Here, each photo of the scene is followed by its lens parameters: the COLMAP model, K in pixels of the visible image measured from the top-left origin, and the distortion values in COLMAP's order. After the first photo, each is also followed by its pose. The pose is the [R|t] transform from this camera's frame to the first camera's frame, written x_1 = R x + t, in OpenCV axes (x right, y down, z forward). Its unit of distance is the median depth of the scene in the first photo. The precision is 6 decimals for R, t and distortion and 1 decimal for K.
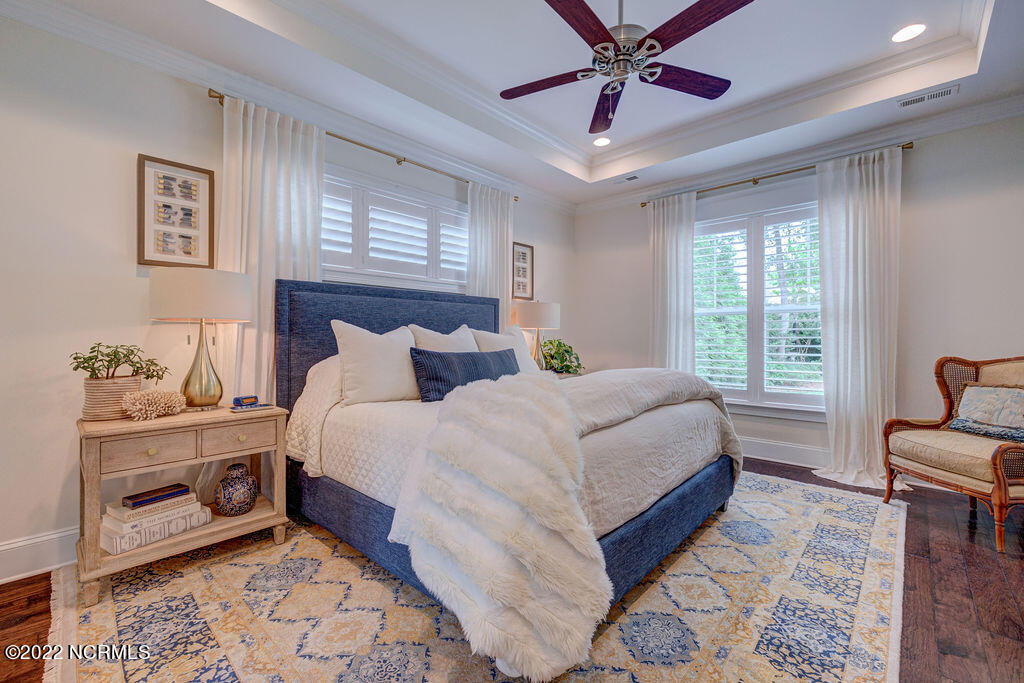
lens RADIAL K [[433.4, 0, 504.4], [0, 433.4, 338.6], [0, 0, 1]] dist [-0.000558, -0.000156]
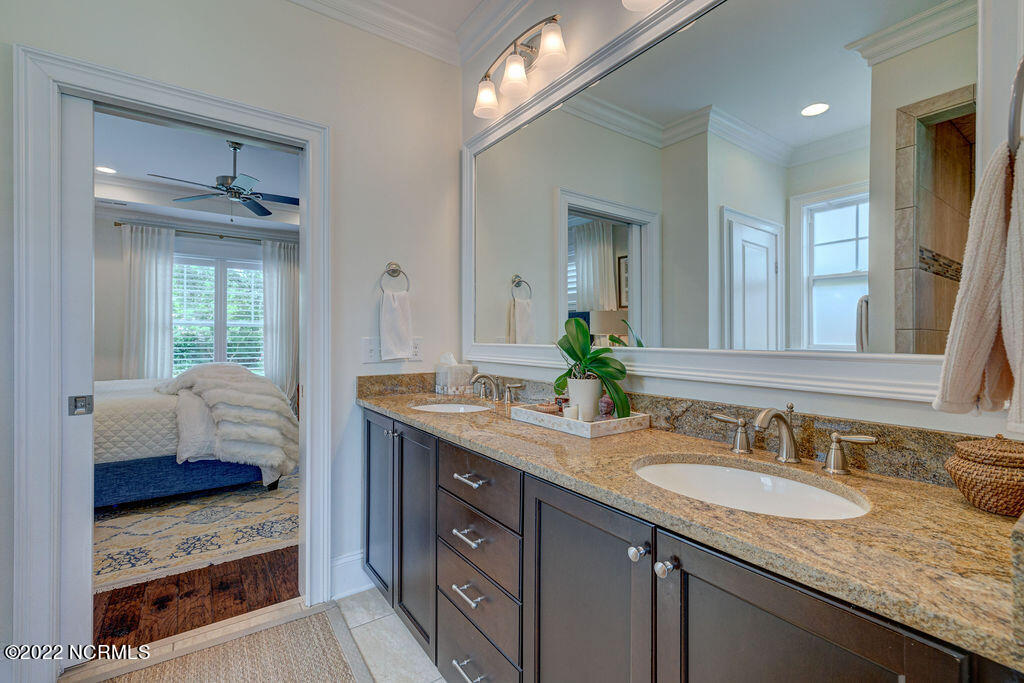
lens RADIAL K [[433.4, 0, 504.4], [0, 433.4, 338.6], [0, 0, 1]] dist [-0.000558, -0.000156]
pose [[0.204113, 0.002157, 0.978945, -0.764241], [0.004584, 0.999985, -0.003160, -0.005638], [-0.978937, 0.005132, 0.204100, -0.282262]]
